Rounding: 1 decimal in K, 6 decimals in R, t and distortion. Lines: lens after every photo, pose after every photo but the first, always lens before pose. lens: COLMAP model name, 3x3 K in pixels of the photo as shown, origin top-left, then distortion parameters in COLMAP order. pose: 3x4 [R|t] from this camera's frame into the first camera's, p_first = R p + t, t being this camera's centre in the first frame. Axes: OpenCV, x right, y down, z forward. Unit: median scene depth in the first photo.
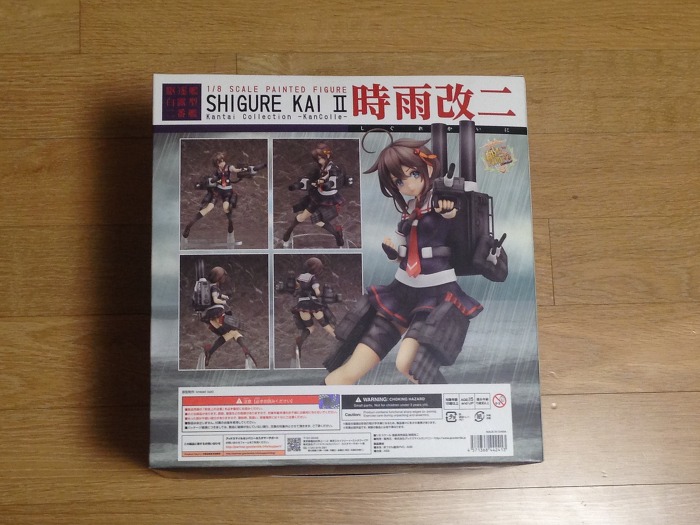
lens RADIAL K [[1340.1, 0, 354.6], [0, 1340.1, 262.6], [0, 0, 1]] dist [-0.020683, 0.000000]
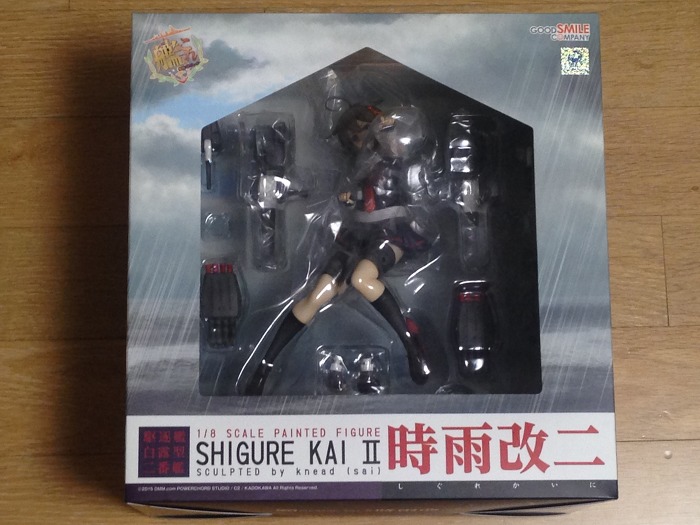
lens RADIAL K [[1684.4, 0, 345.8], [0, 1684.4, 262.5], [0, 0, 1]] dist [0.019104, 0.000000]
pose [[0.999133, 0.000123, -0.041642, 0.014390], [0.000249, 0.999960, 0.008933, -0.234358], [0.041642, -0.008936, 0.999093, 0.045369]]
